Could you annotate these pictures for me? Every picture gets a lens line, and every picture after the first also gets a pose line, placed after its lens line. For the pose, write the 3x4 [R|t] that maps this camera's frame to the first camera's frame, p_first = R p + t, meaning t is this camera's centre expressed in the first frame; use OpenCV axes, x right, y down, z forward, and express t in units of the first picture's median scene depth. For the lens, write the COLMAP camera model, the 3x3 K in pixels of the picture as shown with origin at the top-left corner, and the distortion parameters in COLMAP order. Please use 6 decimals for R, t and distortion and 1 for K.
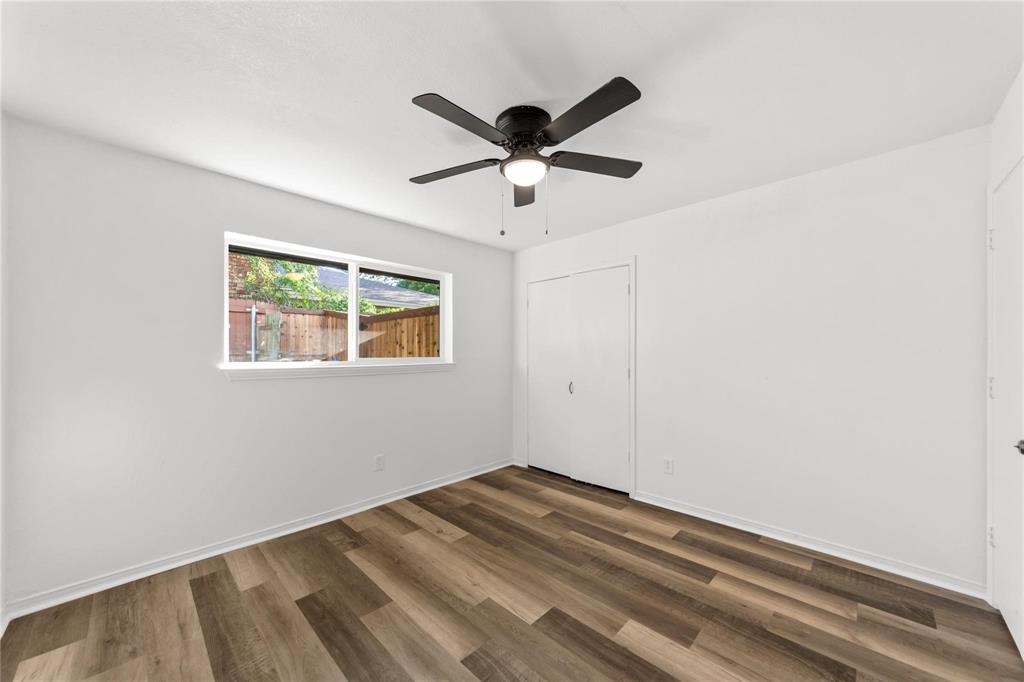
lens RADIAL K [[376.8, 0, 513.0], [0, 376.8, 348.4], [0, 0, 1]] dist [0.001830, -0.000827]
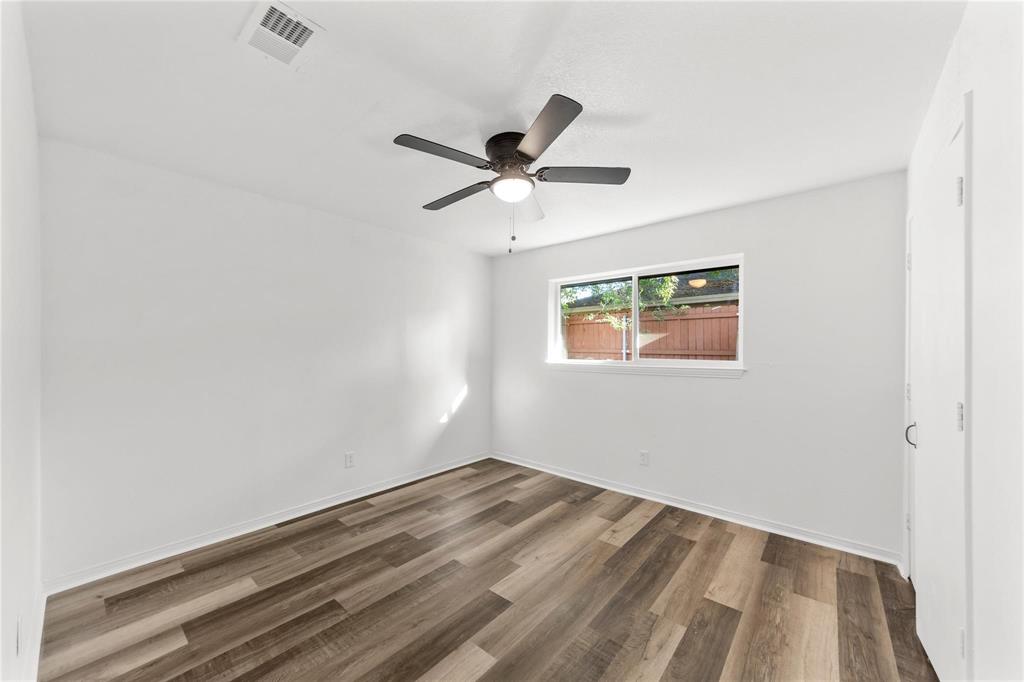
lens RADIAL K [[376.8, 0, 510.5], [0, 376.8, 349.7], [0, 0, 1]] dist [0.001830, -0.000827]
pose [[0.066313, 0.000320, -0.997799, 0.815788], [-0.002038, 0.999998, 0.000185, 0.000722], [0.997797, 0.002021, 0.066314, 0.671654]]
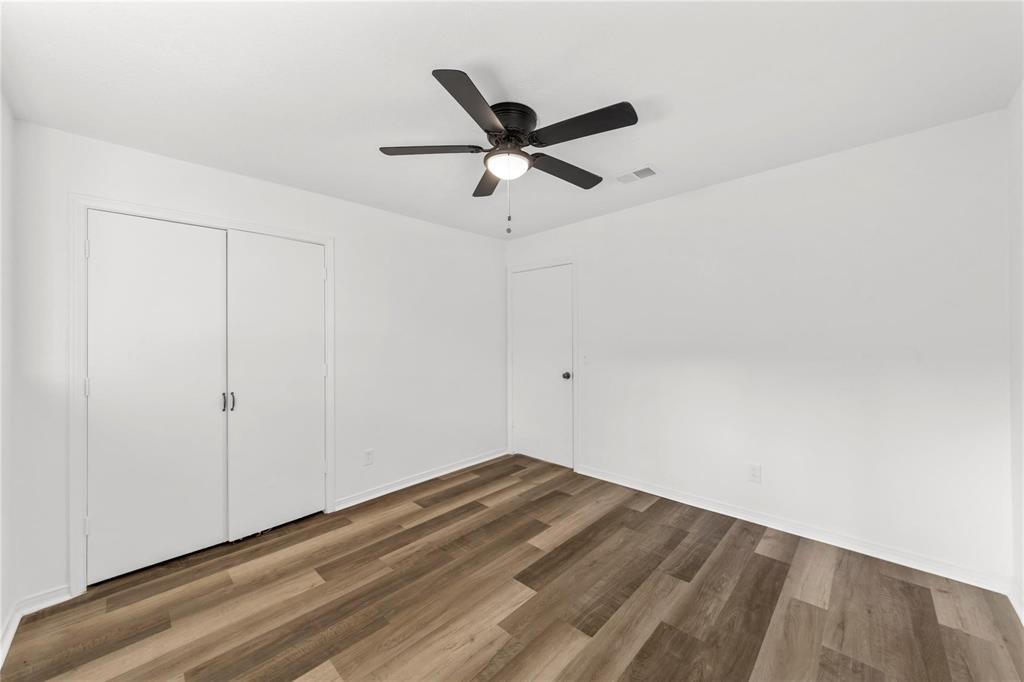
lens RADIAL K [[376.8, 0, 513.1], [0, 376.8, 331.7], [0, 0, 1]] dist [0.001830, -0.000827]
pose [[-0.011159, 0.026787, 0.999579, -0.717050], [0.010790, 0.999586, -0.026667, 0.008522], [-0.999880, 0.010488, -0.011443, 0.730169]]
